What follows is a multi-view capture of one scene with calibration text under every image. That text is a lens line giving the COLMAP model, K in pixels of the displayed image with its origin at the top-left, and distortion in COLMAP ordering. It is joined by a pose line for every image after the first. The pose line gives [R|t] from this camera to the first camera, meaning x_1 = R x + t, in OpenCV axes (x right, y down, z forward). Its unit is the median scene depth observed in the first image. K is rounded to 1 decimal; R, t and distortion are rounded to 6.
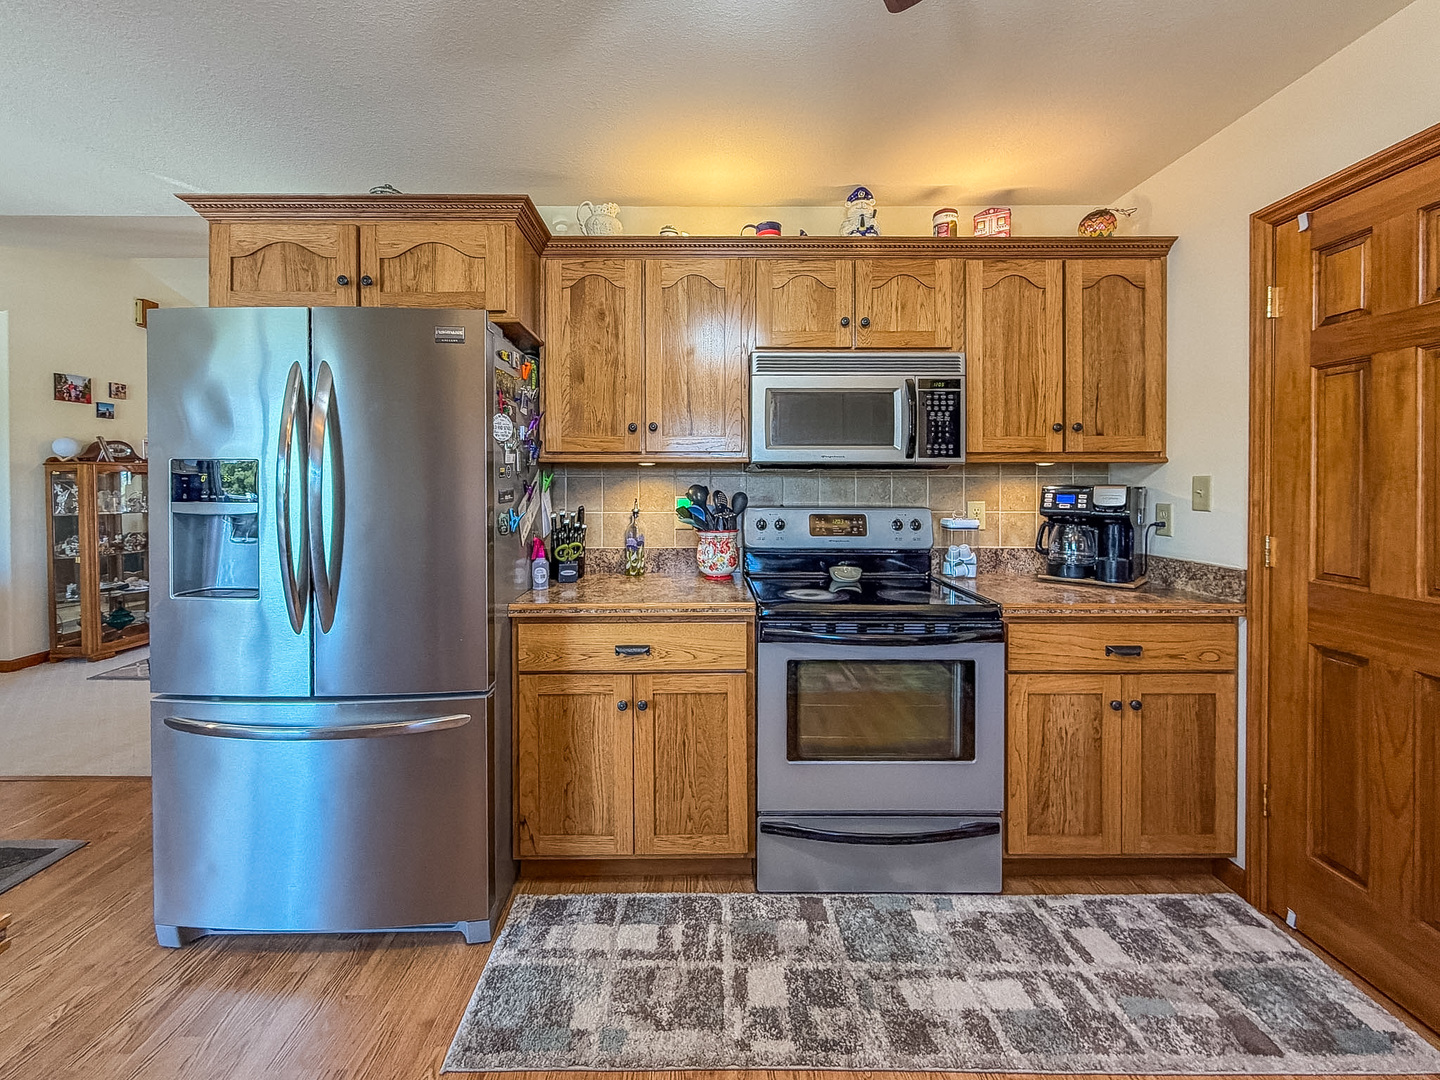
lens RADIAL K [[602.8, 0, 719.1], [0, 602.8, 484.3], [0, 0, 1]] dist [-0.000486, -0.000110]
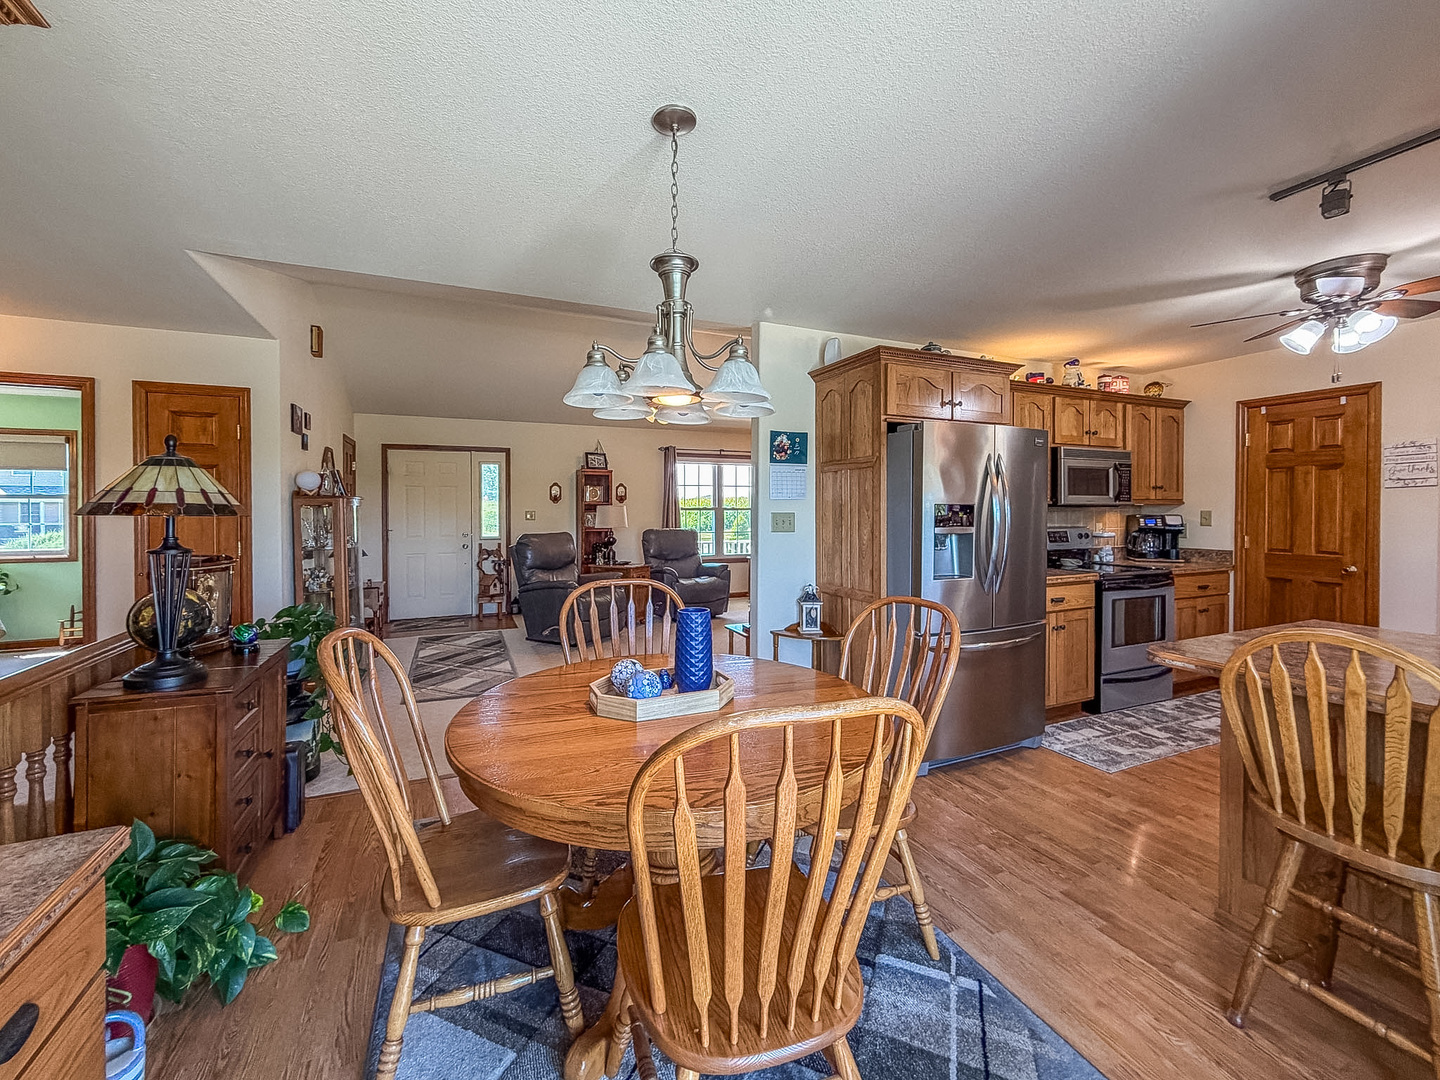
lens RADIAL K [[592.5, 0, 718.5], [0, 592.5, 516.2], [0, 0, 1]] dist [0.000147, 0.000354]
pose [[0.916325, -0.006520, 0.400382, -2.080824], [0.003807, 0.999964, 0.007569, -0.019597], [-0.400417, -0.005412, 0.916317, -0.355806]]
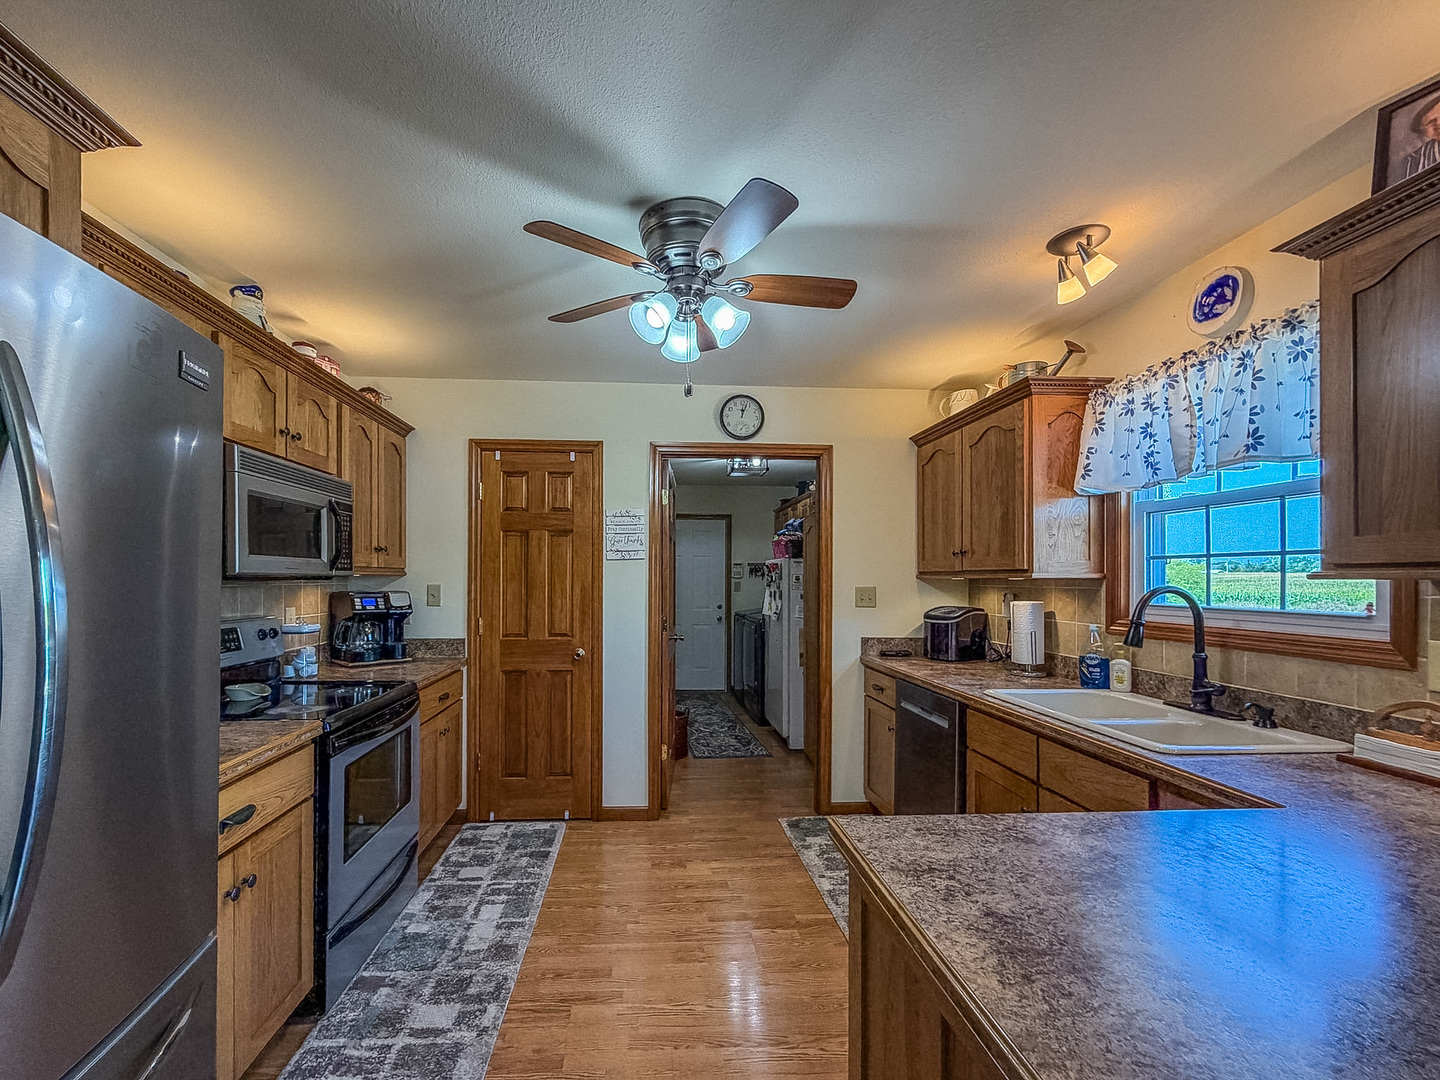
lens RADIAL K [[619.0, 0, 663.0], [0, 619.0, 579.3], [0, 0, 1]] dist [0.017323, -0.000115]
pose [[-0.027683, -0.001916, 0.999615, -1.040066], [-0.000230, 0.999998, 0.001910, -0.037081], [-0.999617, -0.000177, -0.027683, 0.511935]]
